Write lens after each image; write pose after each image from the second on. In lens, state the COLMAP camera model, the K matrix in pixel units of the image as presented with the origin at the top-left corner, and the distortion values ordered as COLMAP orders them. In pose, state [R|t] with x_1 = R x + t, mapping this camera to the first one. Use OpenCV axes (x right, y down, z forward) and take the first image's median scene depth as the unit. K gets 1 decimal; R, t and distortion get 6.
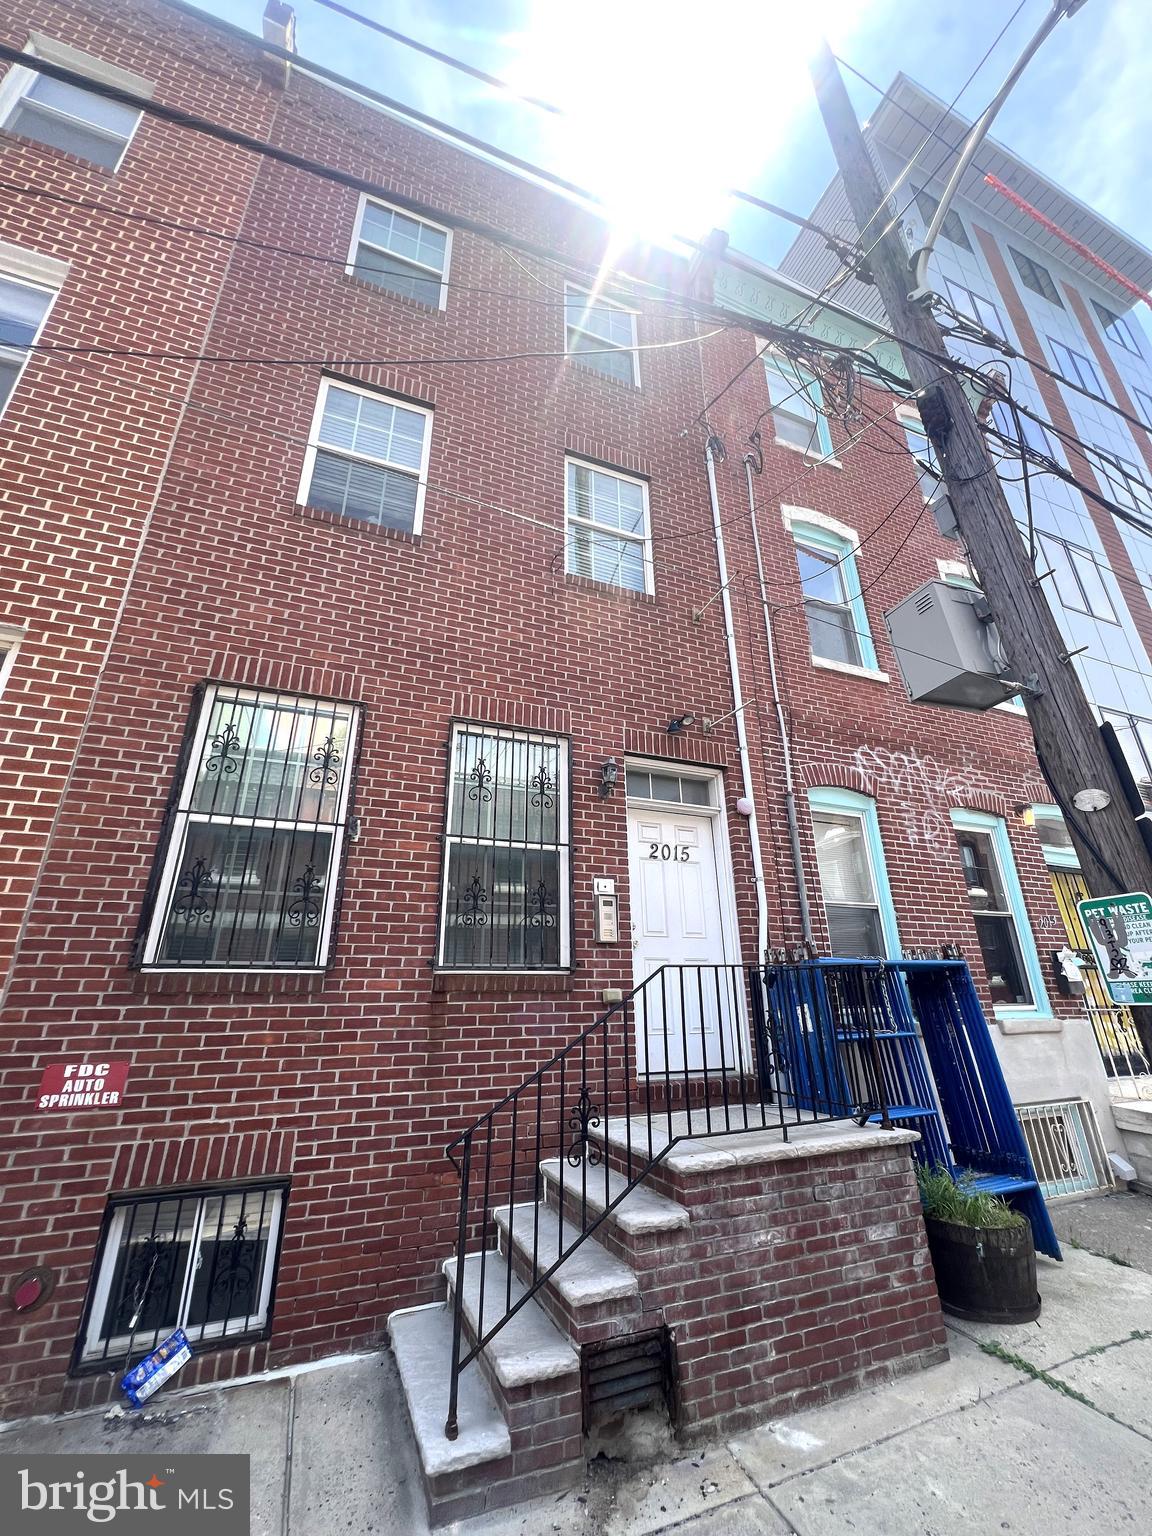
lens RADIAL K [[614.5, 0, 582.1], [0, 614.5, 766.8], [0, 0, 1]] dist [-0.002904, 0.000156]
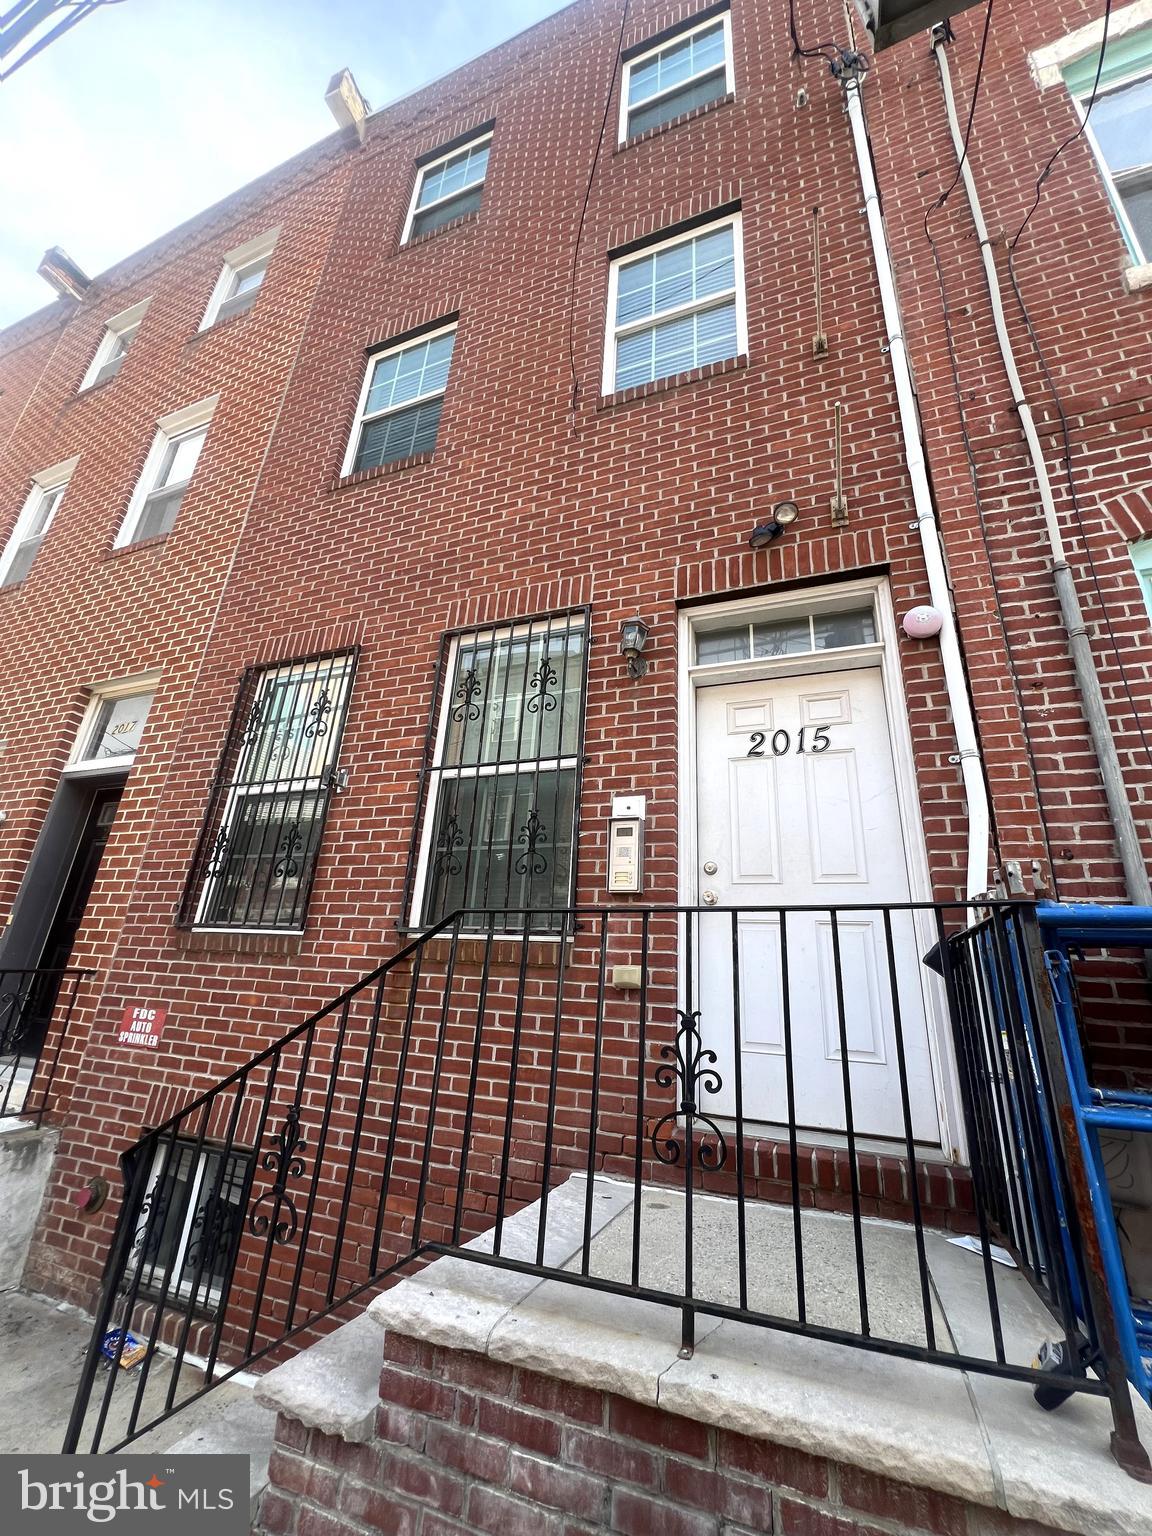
lens RADIAL K [[614.5, 0, 582.1], [0, 614.5, 766.8], [0, 0, 1]] dist [-0.002904, 0.000156]
pose [[0.721880, -0.186905, -0.666300, 0.437162], [0.188726, 0.979511, -0.070295, 0.189566], [0.665786, -0.075004, 0.742363, 0.498277]]
